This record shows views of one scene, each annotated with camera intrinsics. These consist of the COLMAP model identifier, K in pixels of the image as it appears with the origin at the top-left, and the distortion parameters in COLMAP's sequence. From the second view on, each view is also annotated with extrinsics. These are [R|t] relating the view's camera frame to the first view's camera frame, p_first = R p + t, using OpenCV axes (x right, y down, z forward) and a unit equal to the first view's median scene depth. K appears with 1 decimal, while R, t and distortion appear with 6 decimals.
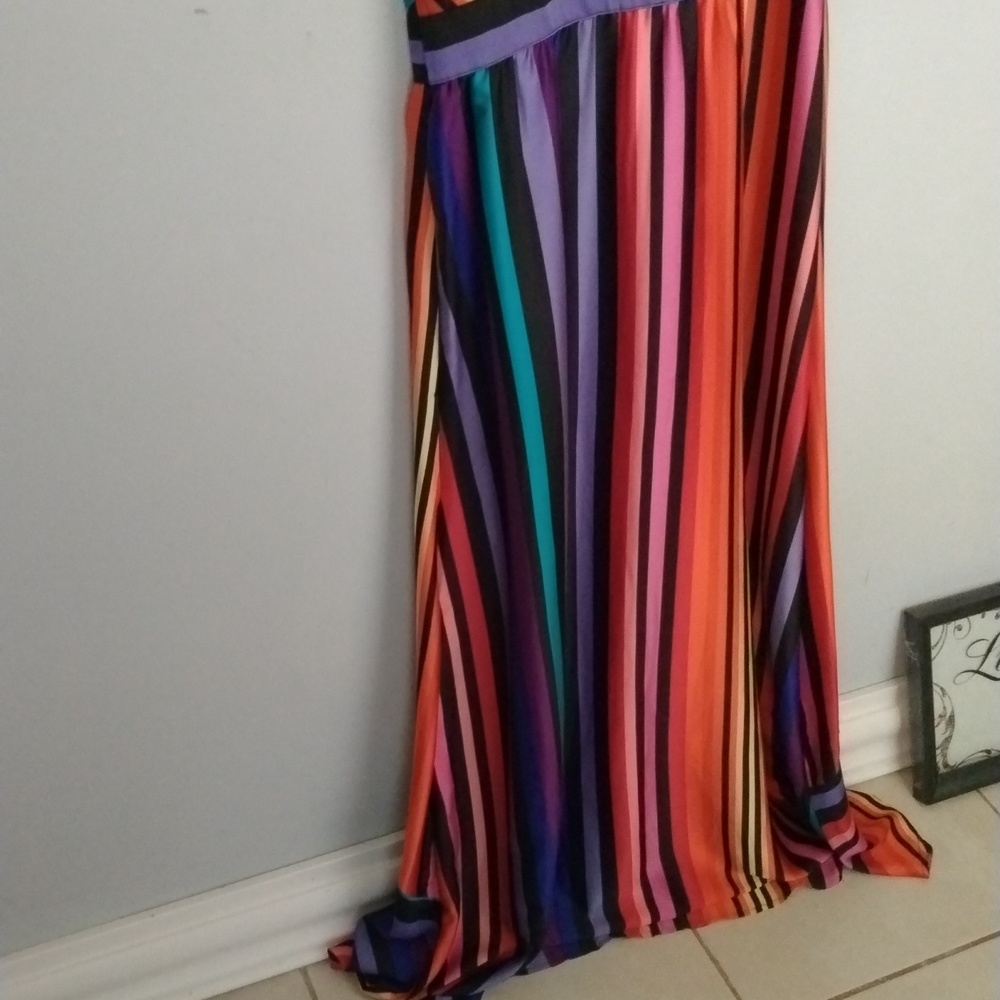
lens RADIAL K [[1759.7, 0, 500.0], [0, 1759.7, 500.0], [0, 0, 1]] dist [0.349910, -1.773858]
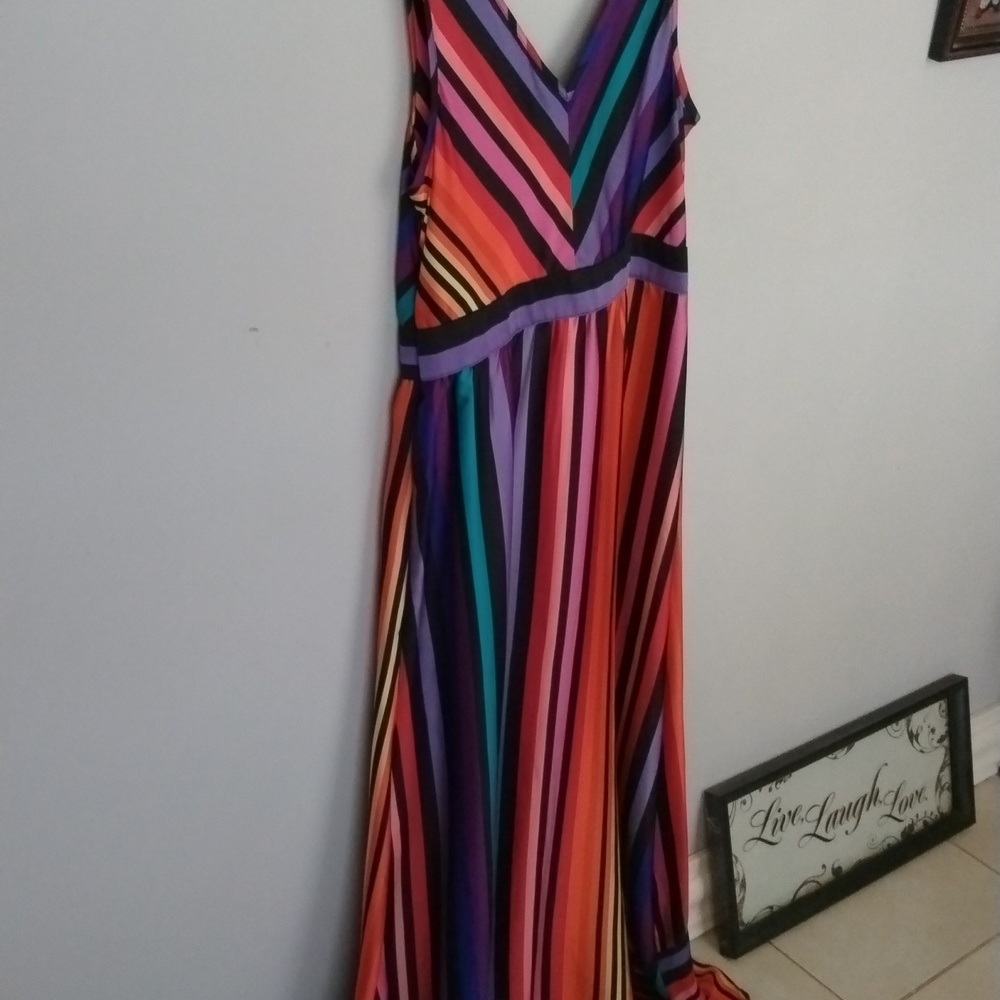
lens RADIAL K [[1759.7, 0, 500.0], [0, 1759.7, 500.0], [0, 0, 1]] dist [0.349910, -1.773858]
pose [[0.954351, -0.051345, 0.294240, -0.256002], [0.090347, 0.988590, -0.120528, 0.000593], [-0.284695, 0.141610, 0.948101, -0.118247]]
